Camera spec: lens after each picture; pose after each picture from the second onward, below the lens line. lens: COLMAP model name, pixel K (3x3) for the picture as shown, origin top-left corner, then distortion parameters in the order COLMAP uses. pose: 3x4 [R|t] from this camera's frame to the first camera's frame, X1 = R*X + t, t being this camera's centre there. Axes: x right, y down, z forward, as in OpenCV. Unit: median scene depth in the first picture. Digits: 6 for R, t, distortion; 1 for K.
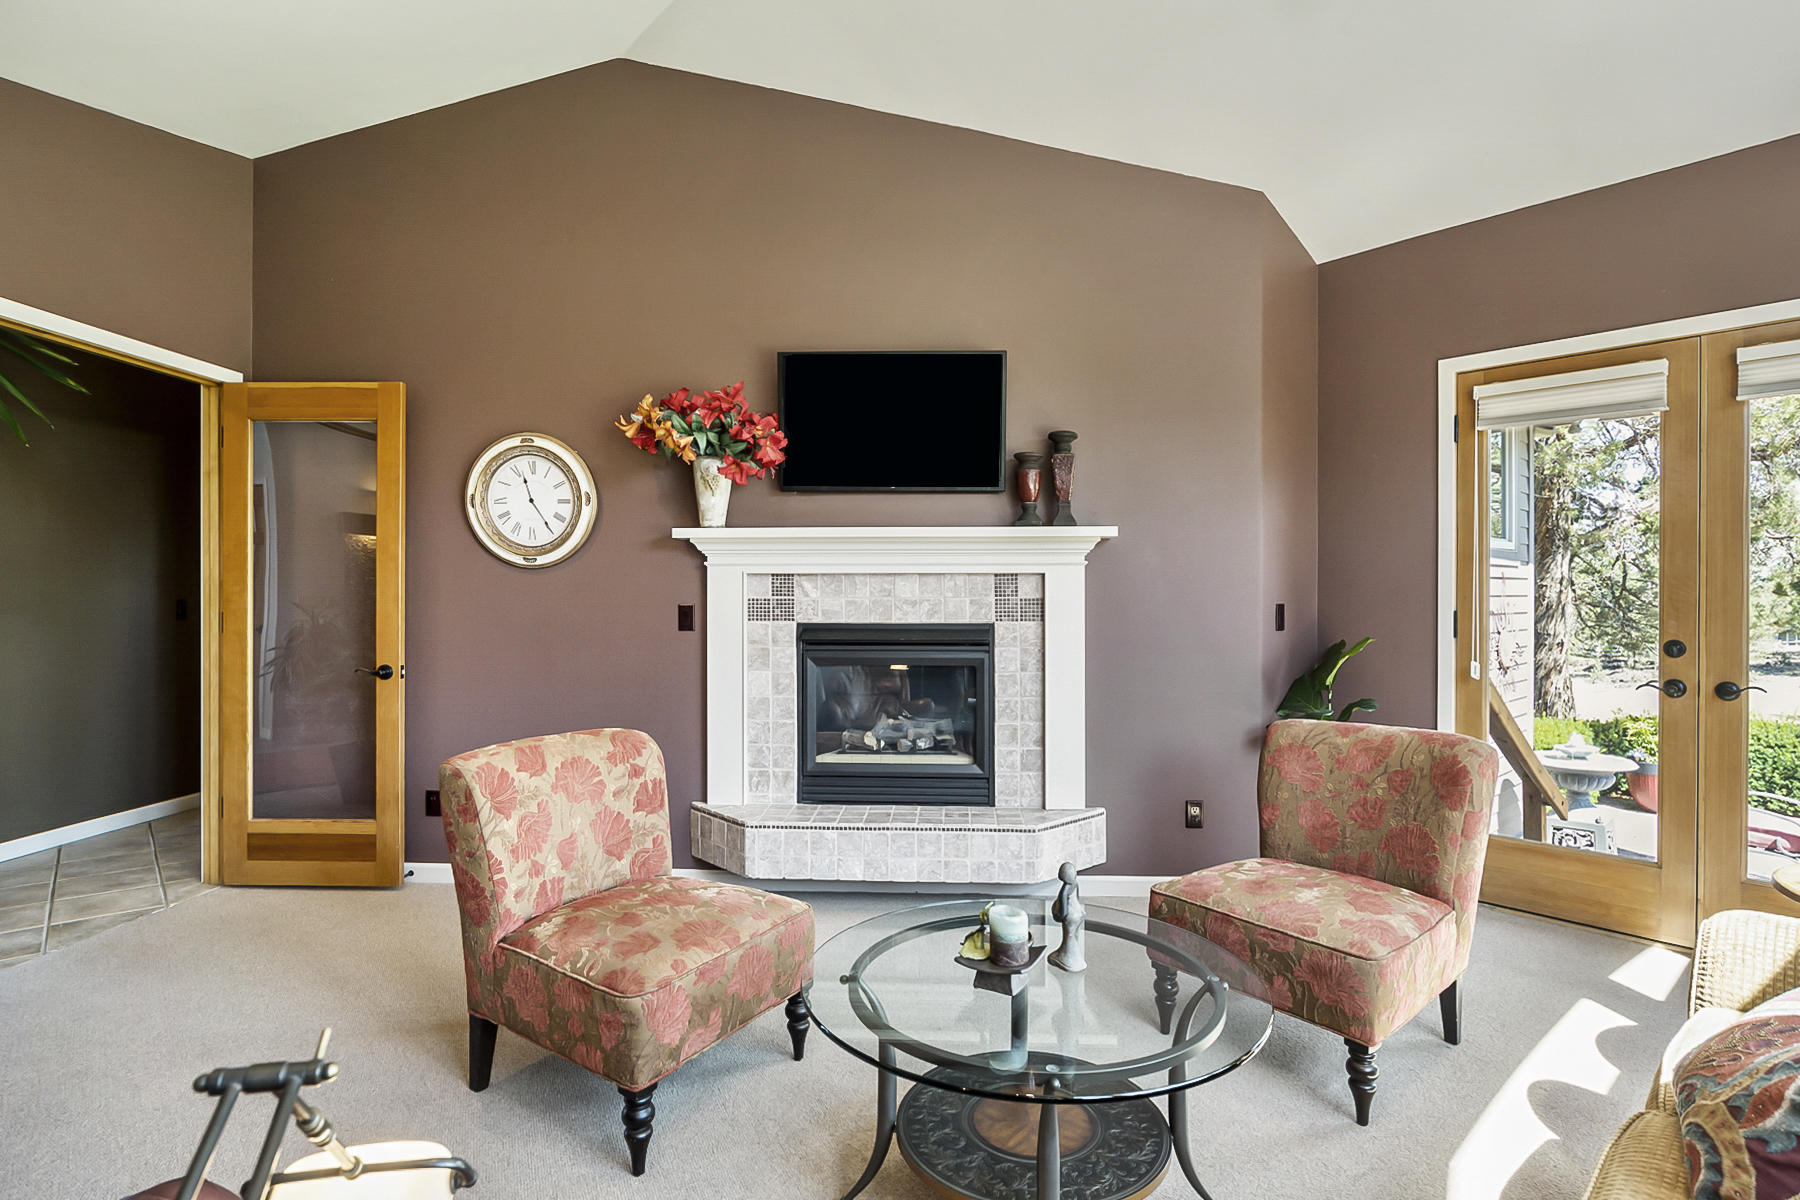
lens RADIAL K [[902.2, 0, 896.5], [0, 902.2, 605.0], [0, 0, 1]] dist [-0.031501, 0.012896]
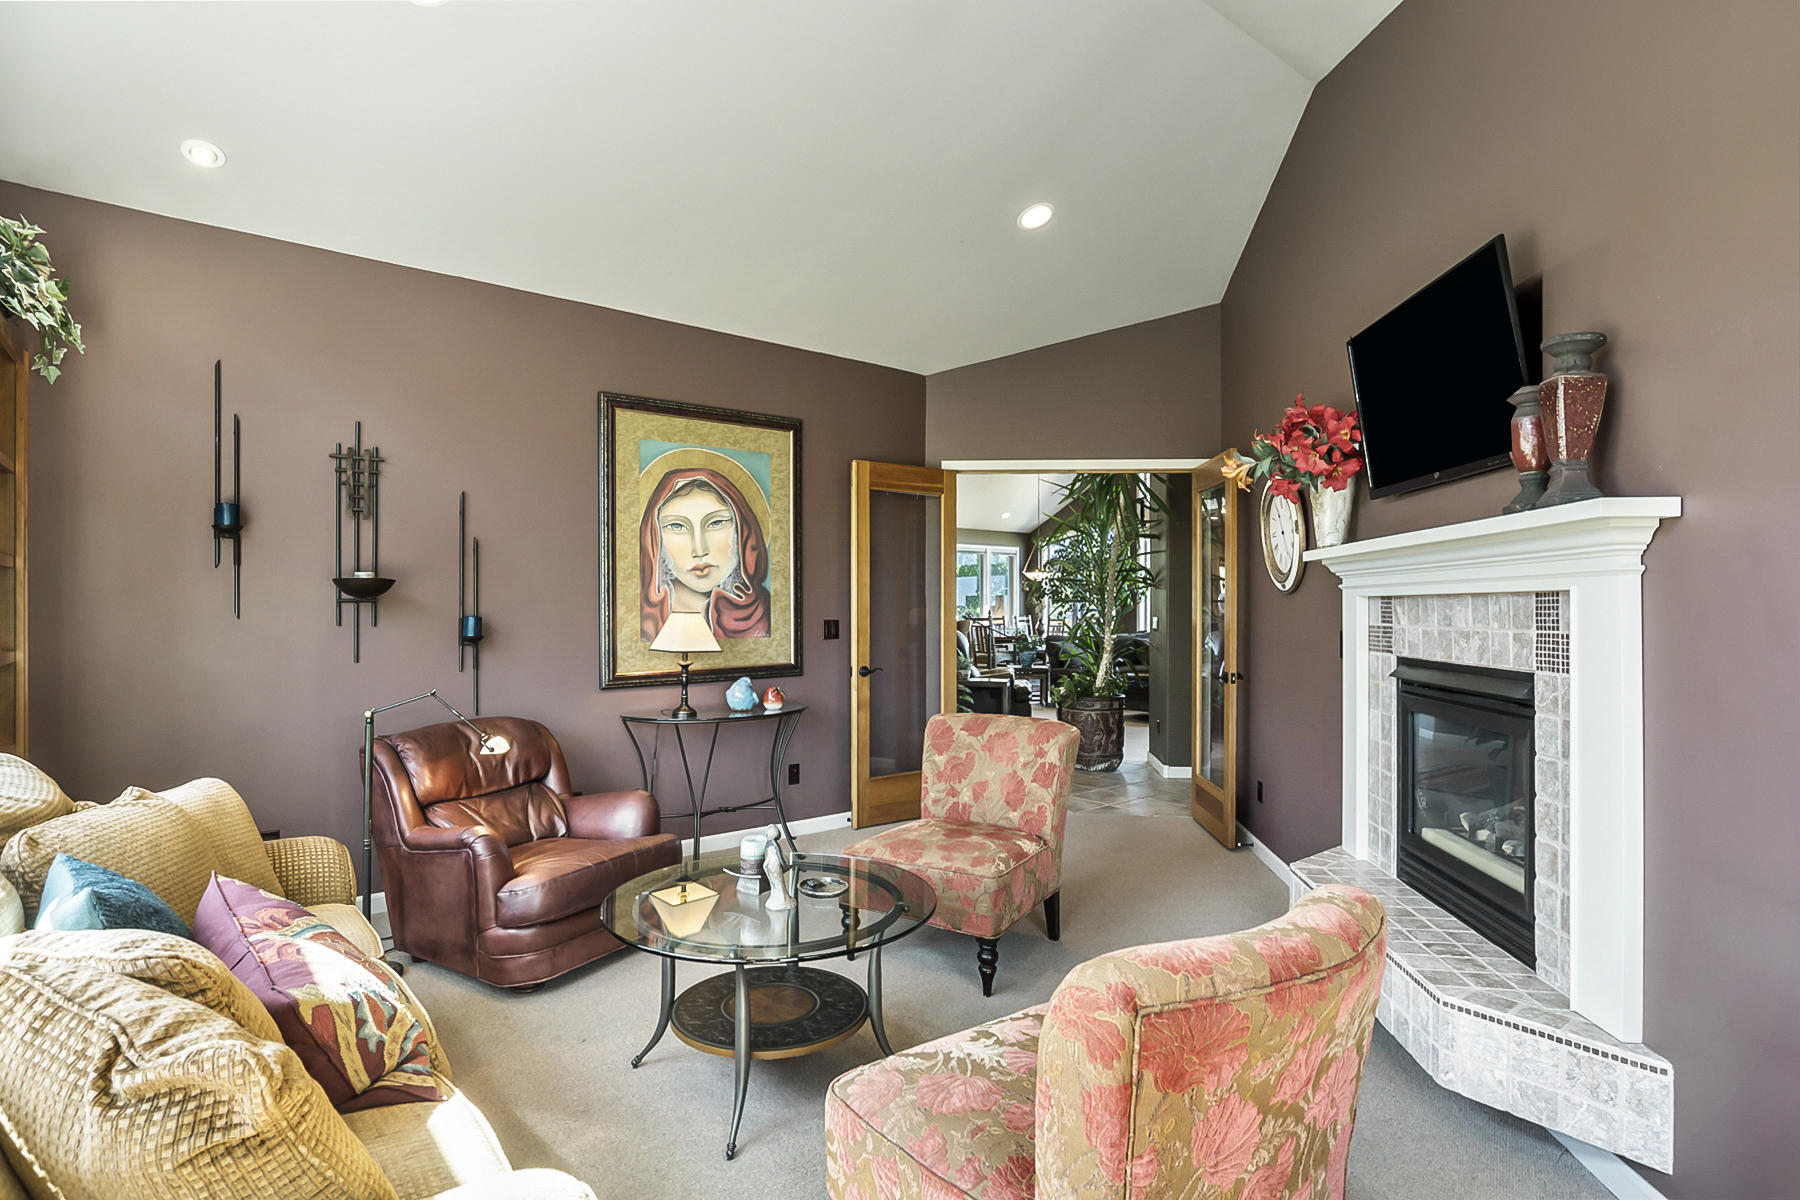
lens RADIAL K [[902.2, 0, 896.5], [0, 902.2, 605.0], [0, 0, 1]] dist [-0.031501, 0.012896]
pose [[-0.028010, -0.003625, -0.999601, 0.729011], [-0.020144, 0.999792, -0.003061, -0.015348], [0.999405, 0.020050, -0.028078, 0.584375]]
